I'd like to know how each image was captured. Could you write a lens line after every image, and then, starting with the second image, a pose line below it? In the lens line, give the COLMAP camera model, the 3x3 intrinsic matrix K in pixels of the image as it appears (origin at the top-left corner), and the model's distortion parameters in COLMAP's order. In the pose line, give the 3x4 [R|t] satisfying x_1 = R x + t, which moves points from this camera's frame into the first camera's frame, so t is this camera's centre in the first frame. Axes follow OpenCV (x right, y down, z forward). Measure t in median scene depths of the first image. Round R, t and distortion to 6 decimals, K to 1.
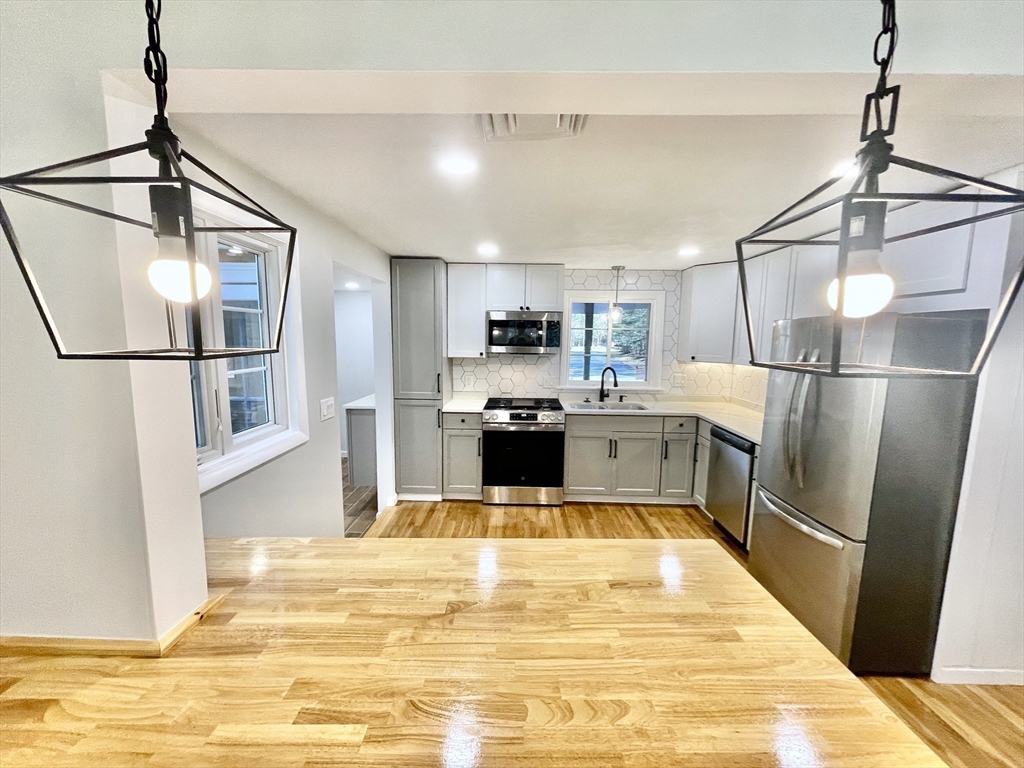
lens RADIAL K [[412.5, 0, 516.1], [0, 412.5, 384.3], [0, 0, 1]] dist [-0.003841, 0.000411]
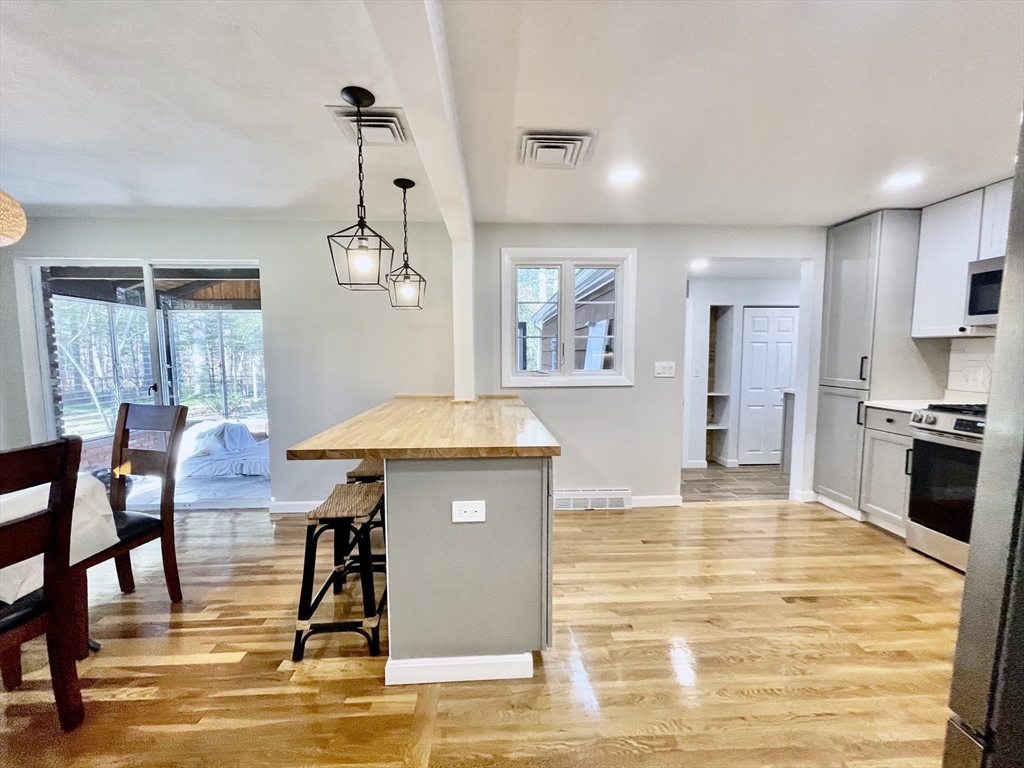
lens RADIAL K [[412.5, 0, 511.0], [0, 412.5, 389.1], [0, 0, 1]] dist [-0.003841, 0.000411]
pose [[0.041270, 0.069967, -0.996695, 0.567039], [-0.109824, 0.991818, 0.065077, 0.058616], [0.993094, 0.106775, 0.048616, 0.285349]]
